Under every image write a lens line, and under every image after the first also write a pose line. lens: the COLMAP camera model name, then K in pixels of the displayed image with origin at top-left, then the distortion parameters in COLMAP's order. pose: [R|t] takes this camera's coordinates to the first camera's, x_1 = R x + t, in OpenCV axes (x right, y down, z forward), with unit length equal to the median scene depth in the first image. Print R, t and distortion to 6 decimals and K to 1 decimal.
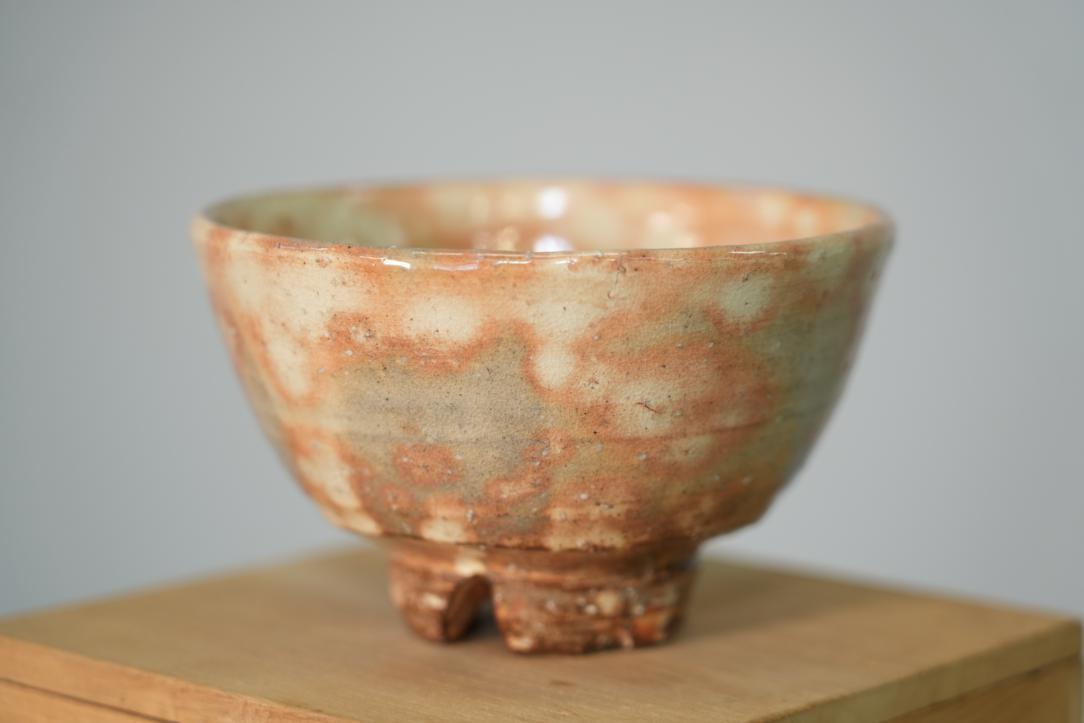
lens RADIAL K [[3303.7, 0, 542.0], [0, 3303.7, 362.0], [0, 0, 1]] dist [-0.332545, 0.000000]
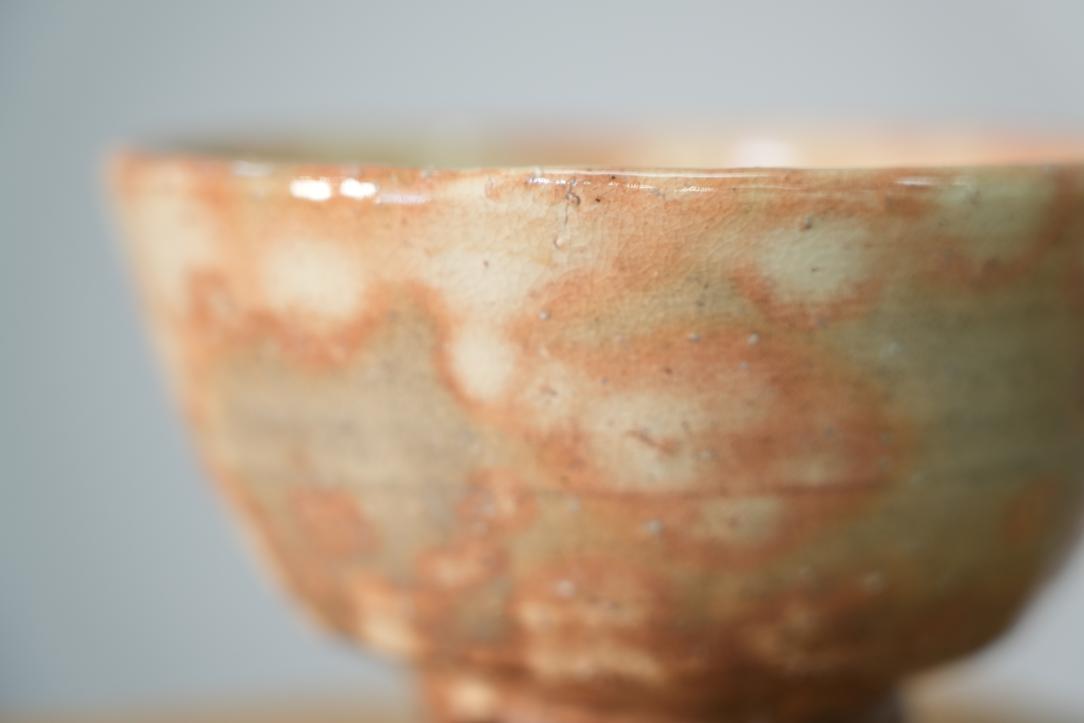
lens RADIAL K [[3303.7, 0, 541.7], [0, 3303.7, 360.5], [0, 0, 1]] dist [-0.332545, 0.000000]
pose [[0.932381, 0.034113, -0.359865, 0.226659], [-0.053384, 0.997615, -0.043748, 0.026220], [0.357514, 0.060001, 0.931978, 0.441171]]
